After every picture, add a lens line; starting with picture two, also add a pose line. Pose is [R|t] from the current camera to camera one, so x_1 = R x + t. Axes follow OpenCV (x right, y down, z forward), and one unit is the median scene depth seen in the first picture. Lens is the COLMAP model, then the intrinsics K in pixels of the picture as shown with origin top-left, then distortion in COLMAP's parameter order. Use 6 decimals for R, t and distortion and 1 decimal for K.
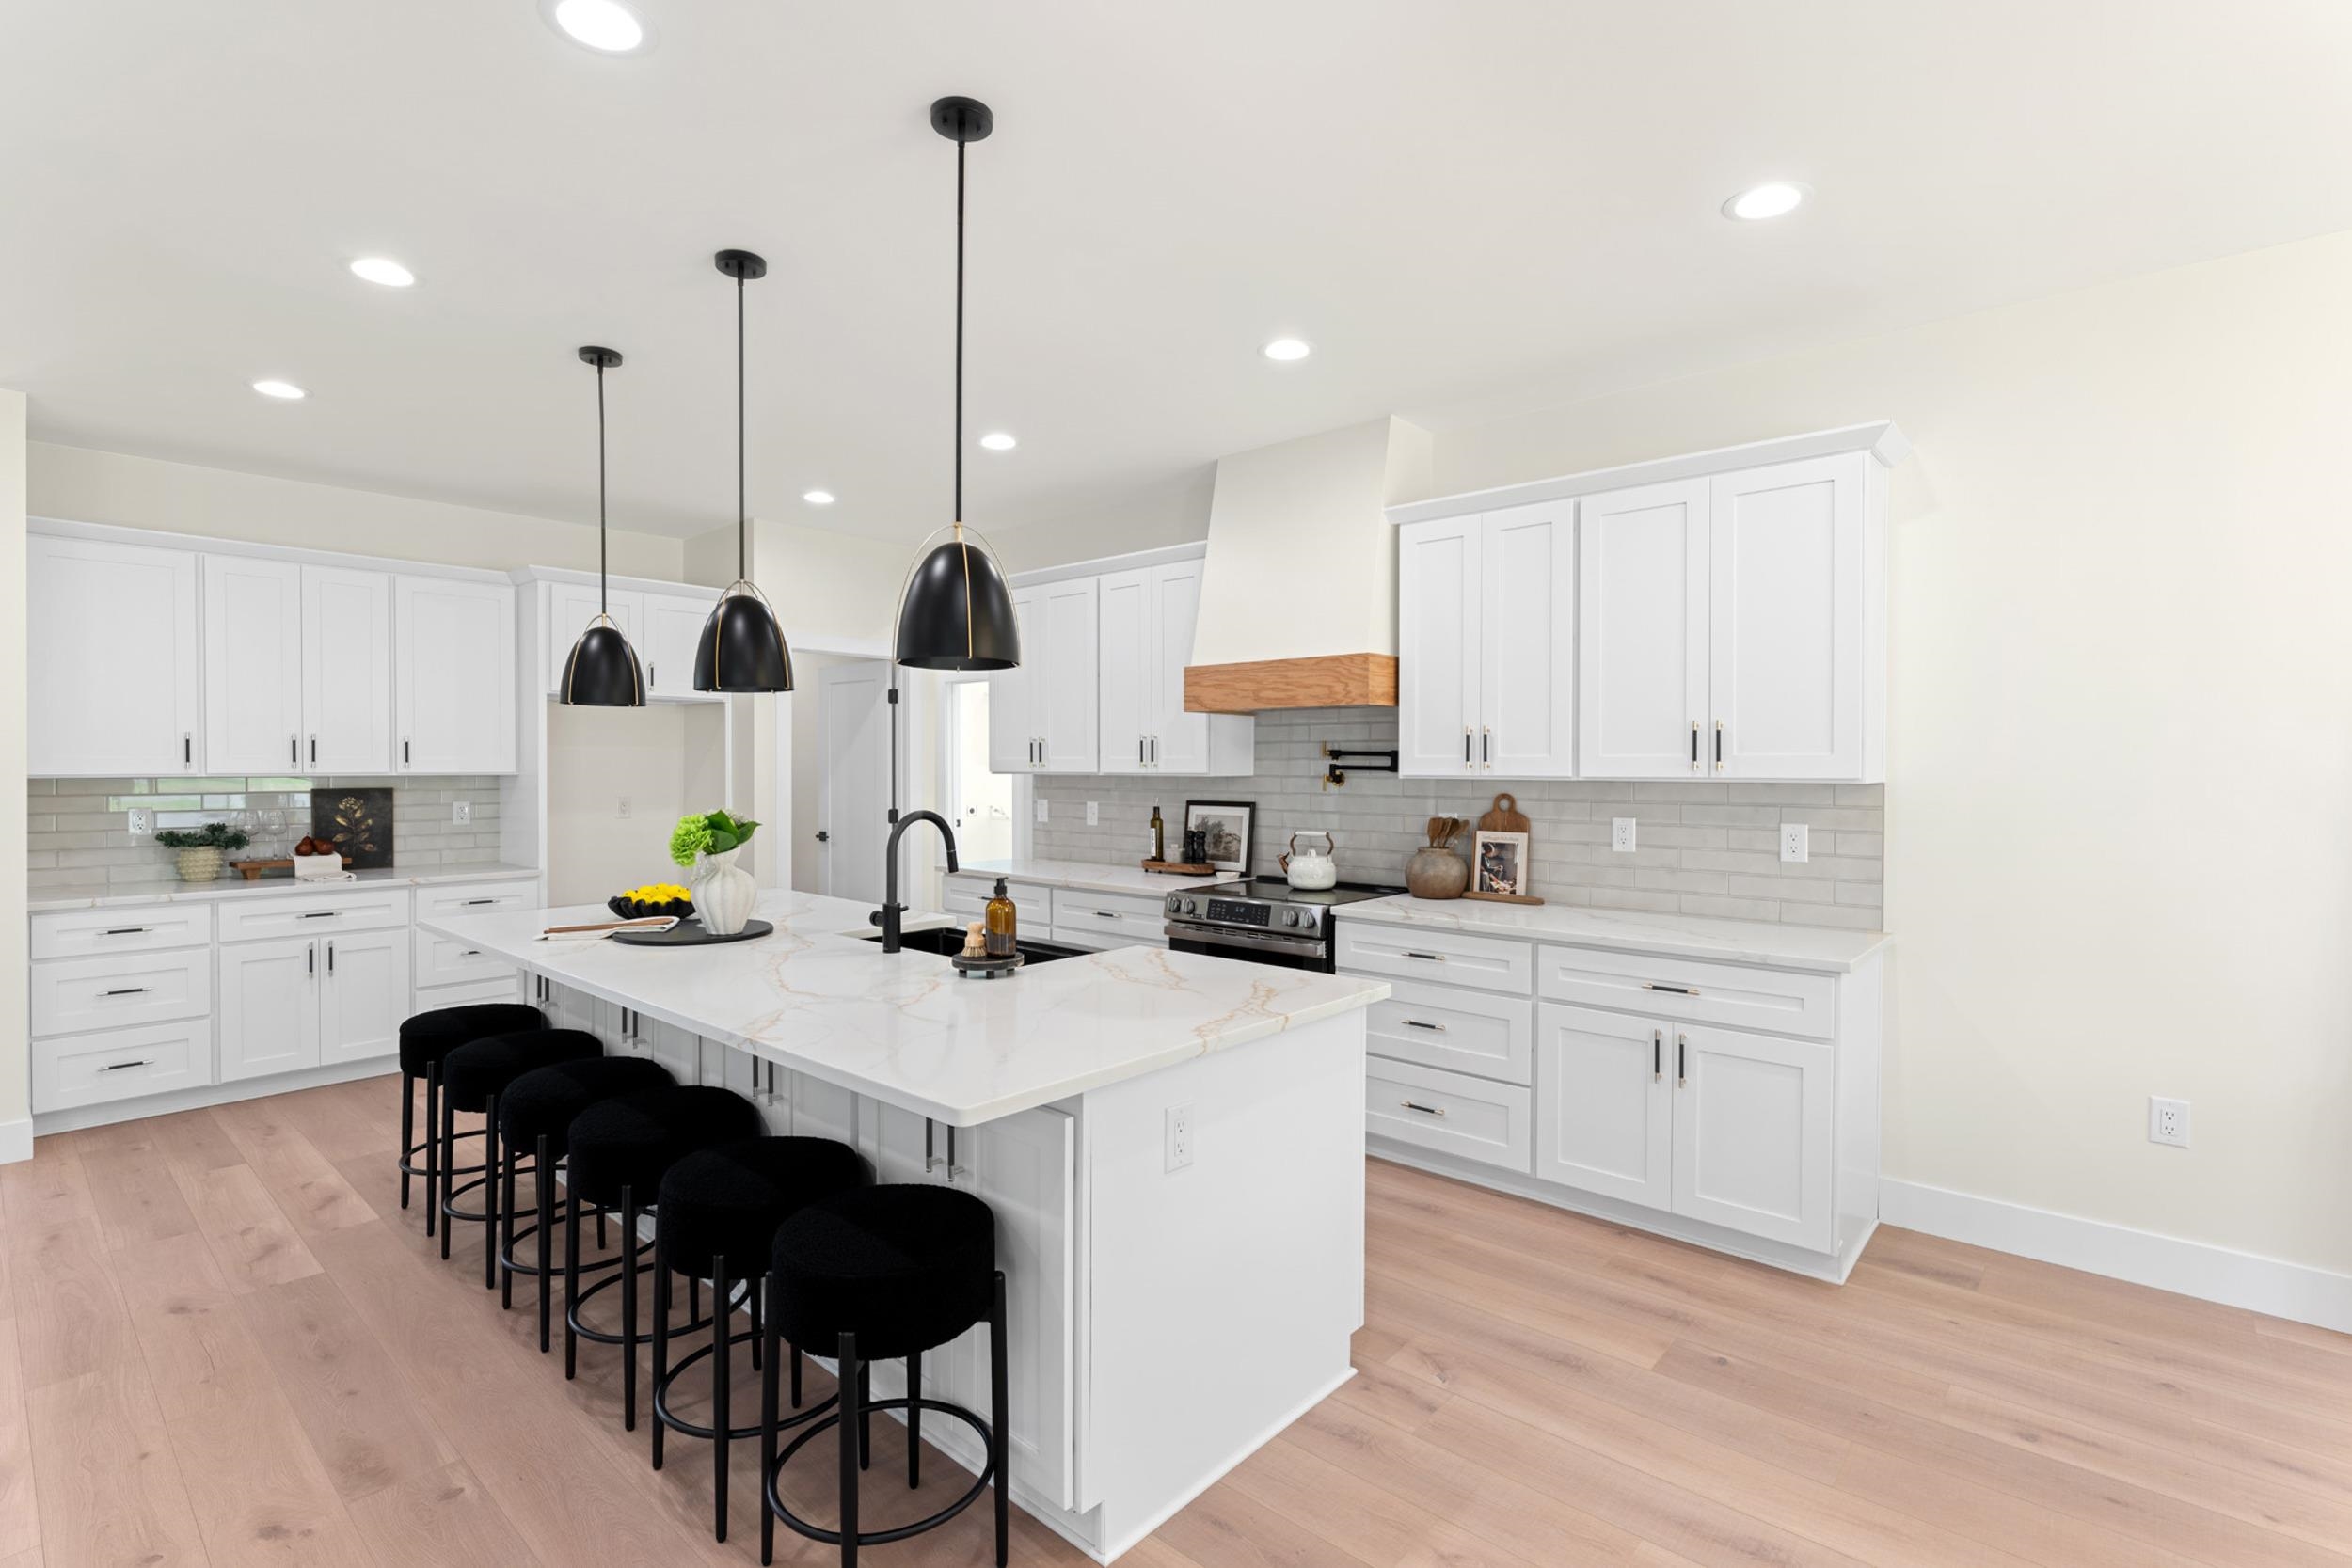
lens RADIAL K [[1096.5, 0, 1179.6], [0, 1096.5, 775.7], [0, 0, 1]] dist [-0.001986, -0.000725]
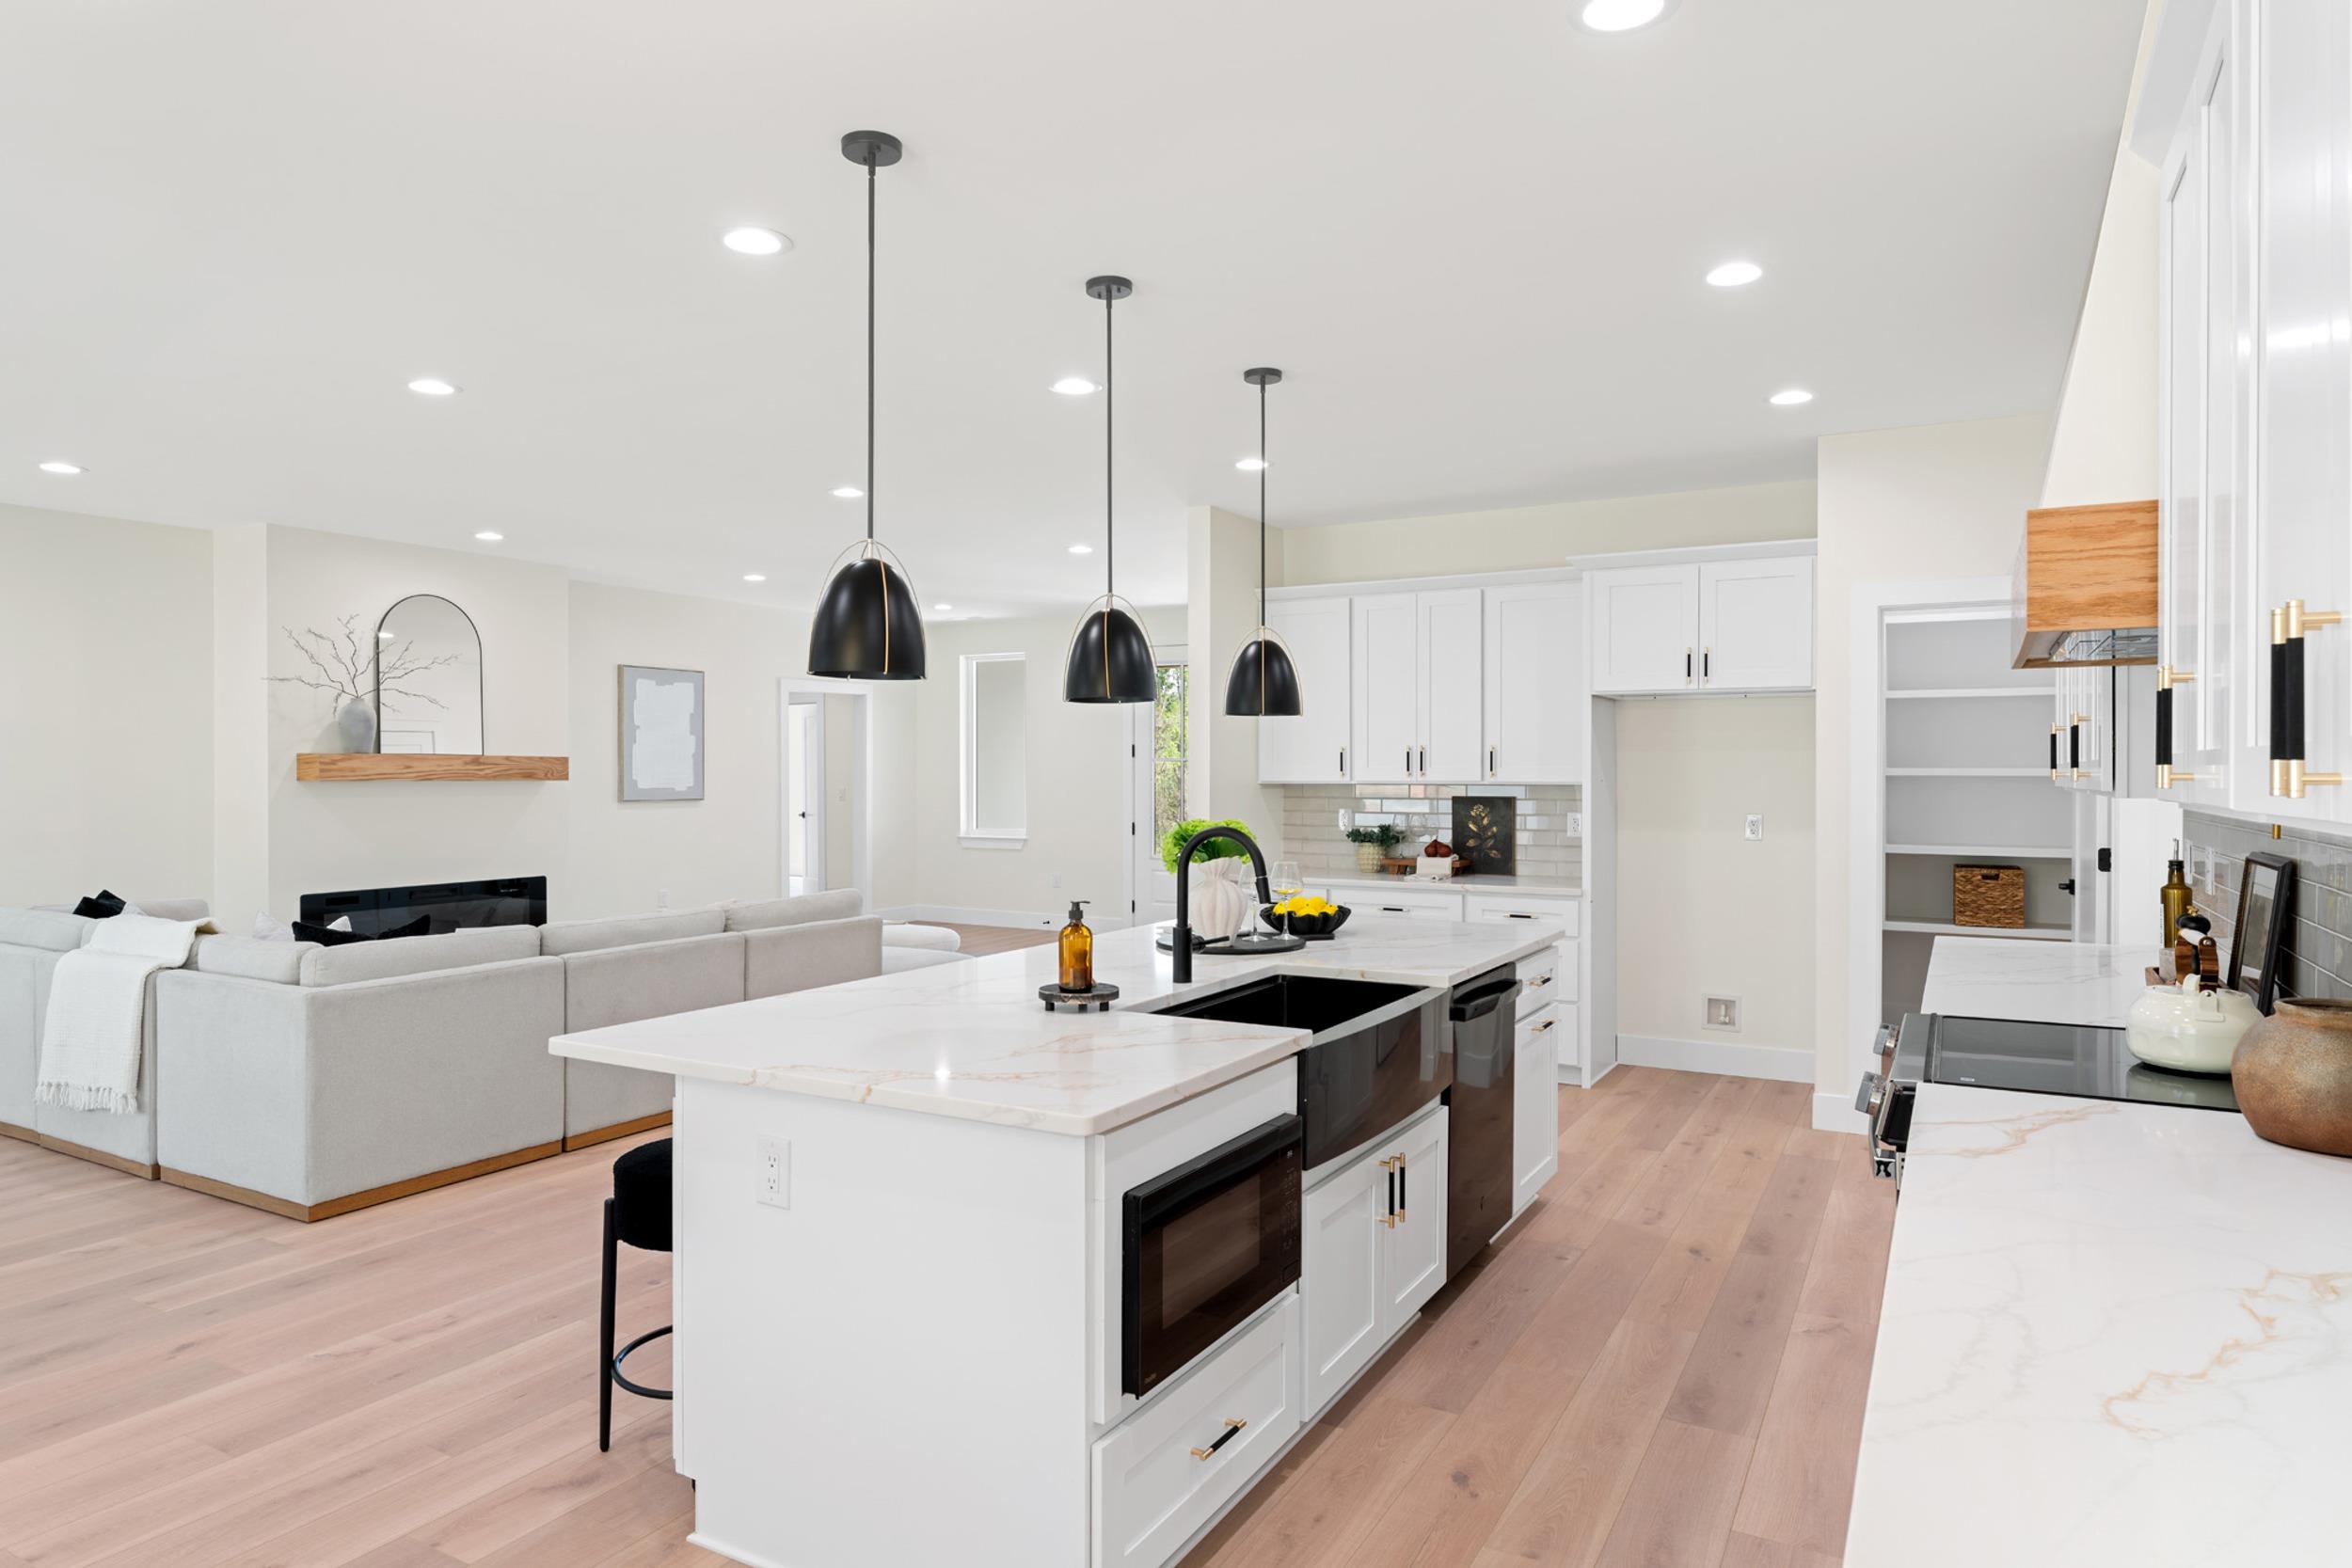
lens RADIAL K [[1403.0, 0, 1166.1], [0, 1403.0, 770.1], [0, 0, 1]] dist [0.001299, -0.001419]
pose [[0.200464, -0.003015, -0.979697, 0.589144], [-0.009629, 0.999941, -0.005048, -0.004544], [0.979654, 0.010445, 0.200423, 0.517655]]
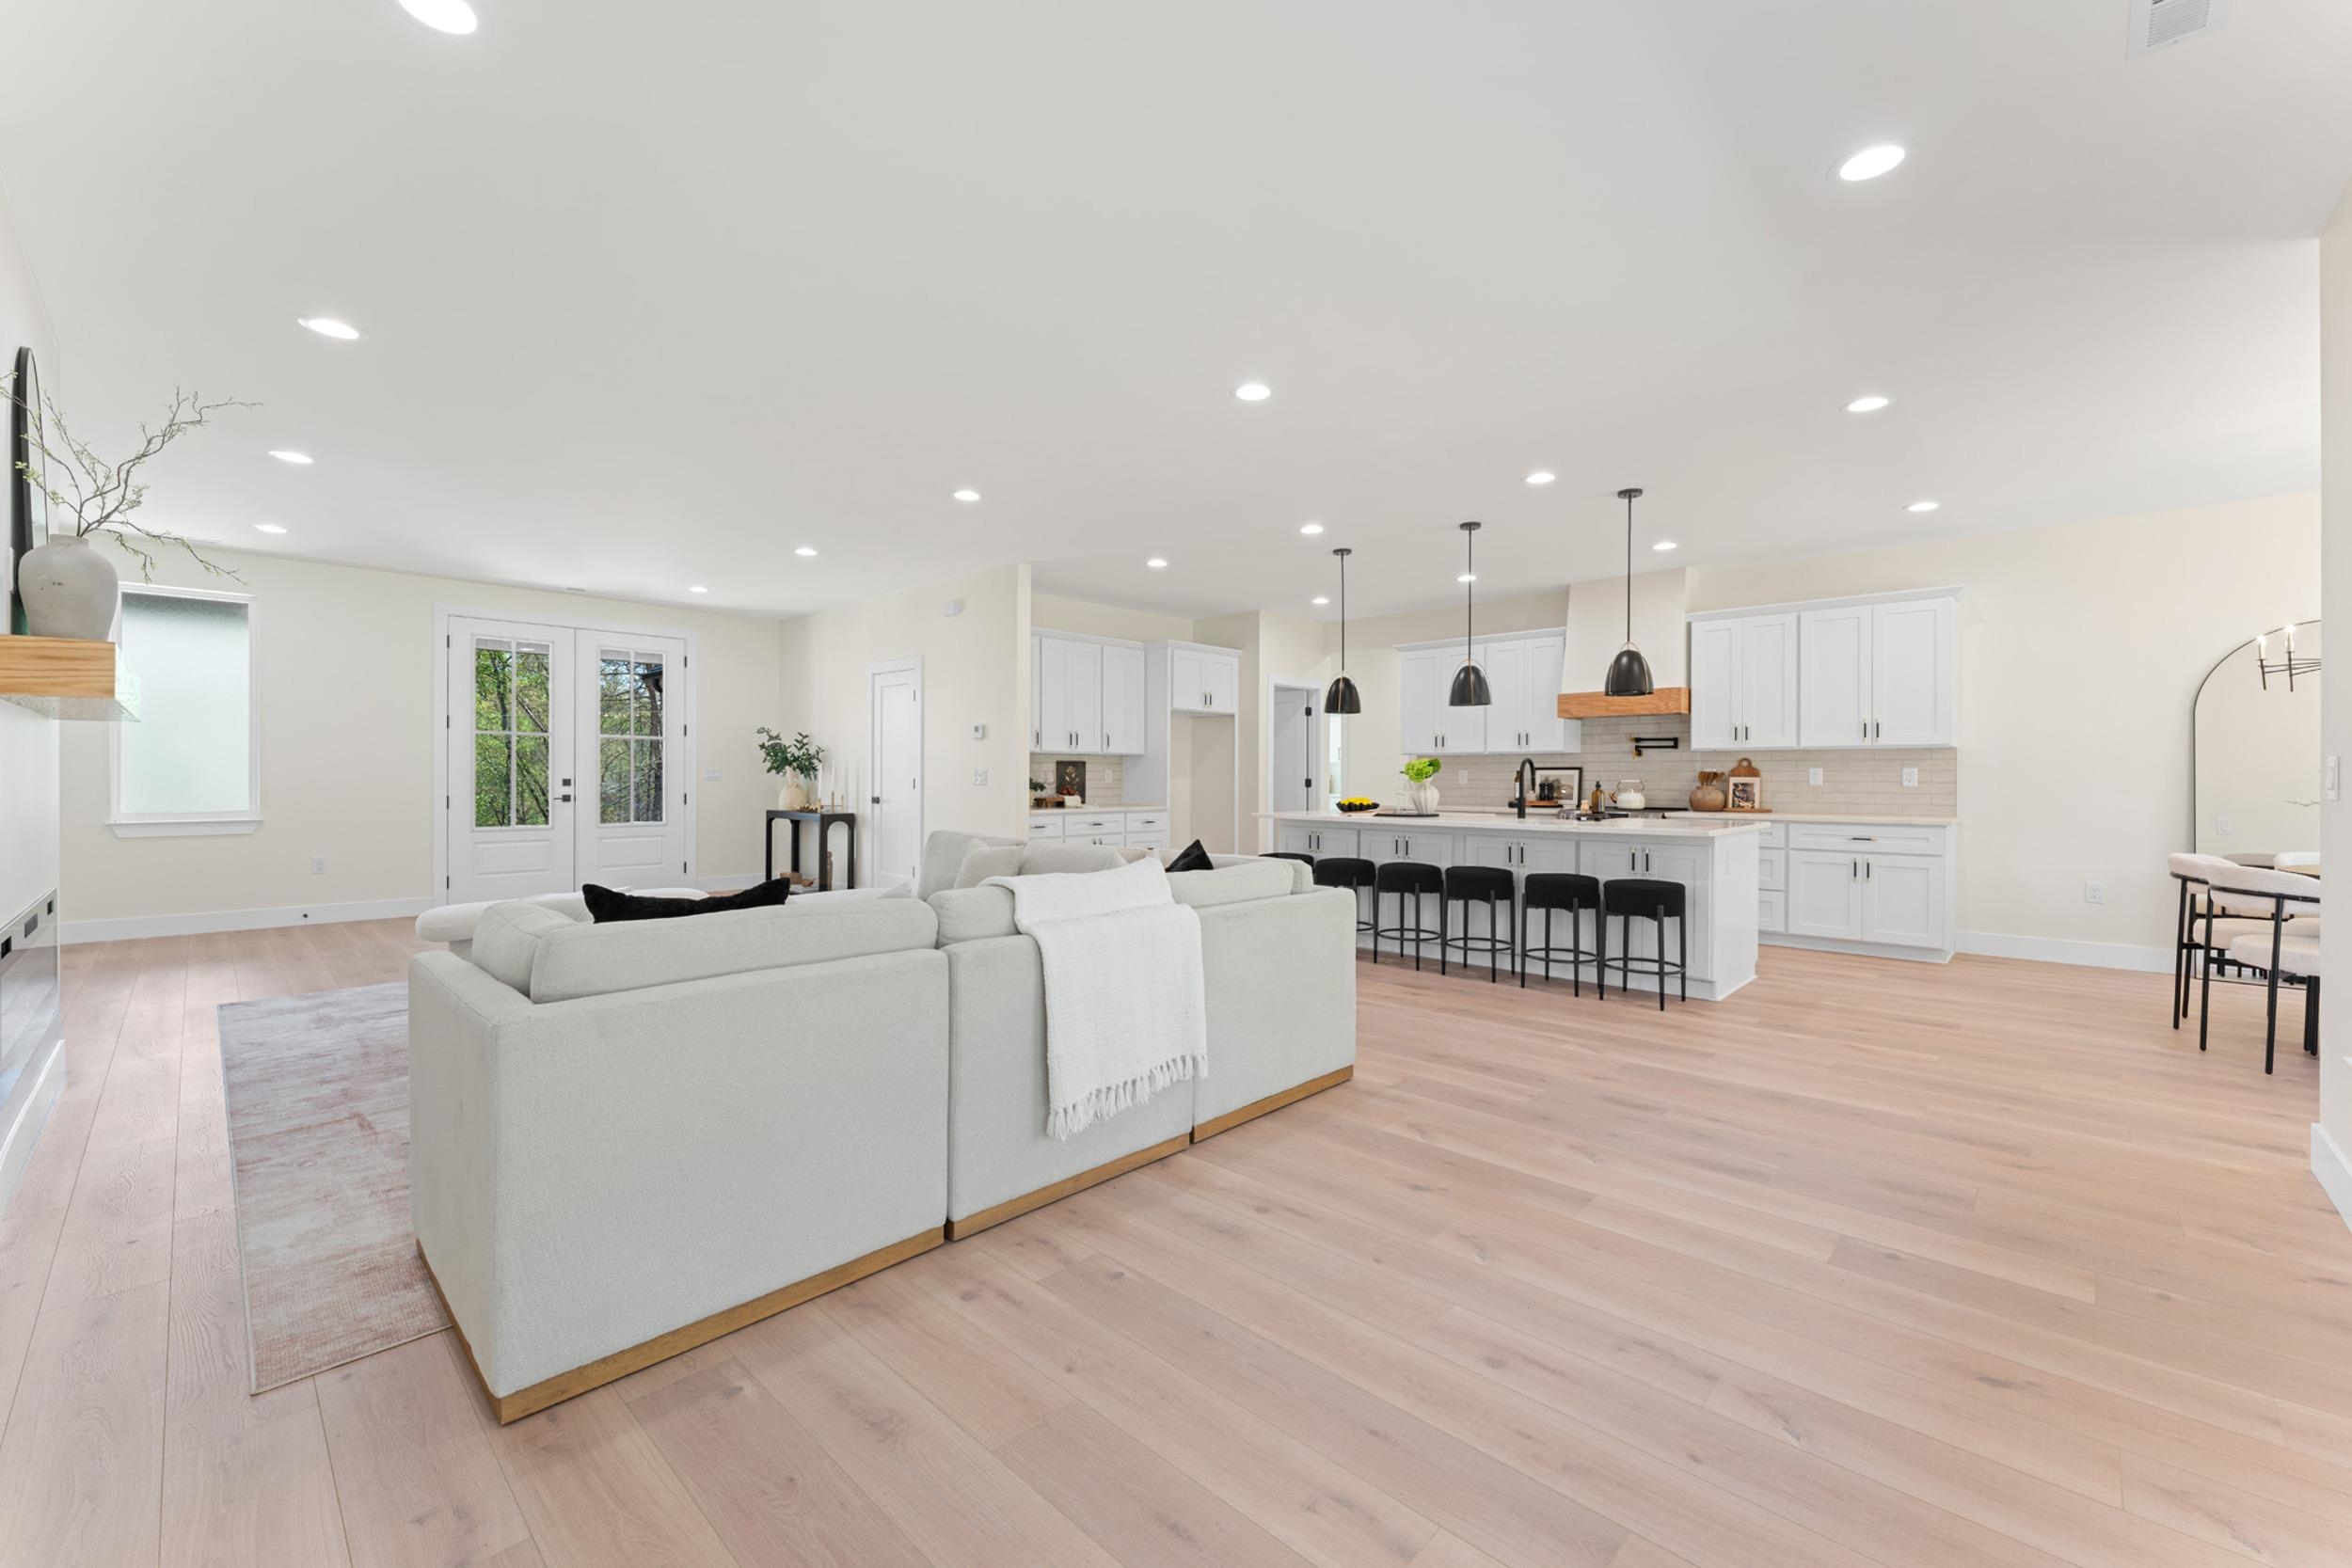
lens RADIAL K [[948.5, 0, 1168.1], [0, 948.5, 775.6], [0, 0, 1]] dist [-0.008432, 0.000388]
pose [[0.998910, 0.000475, -0.046684, -0.616205], [-0.000963, 0.999945, -0.010424, 0.062448], [0.046676, 0.010458, 0.998855, -0.694288]]
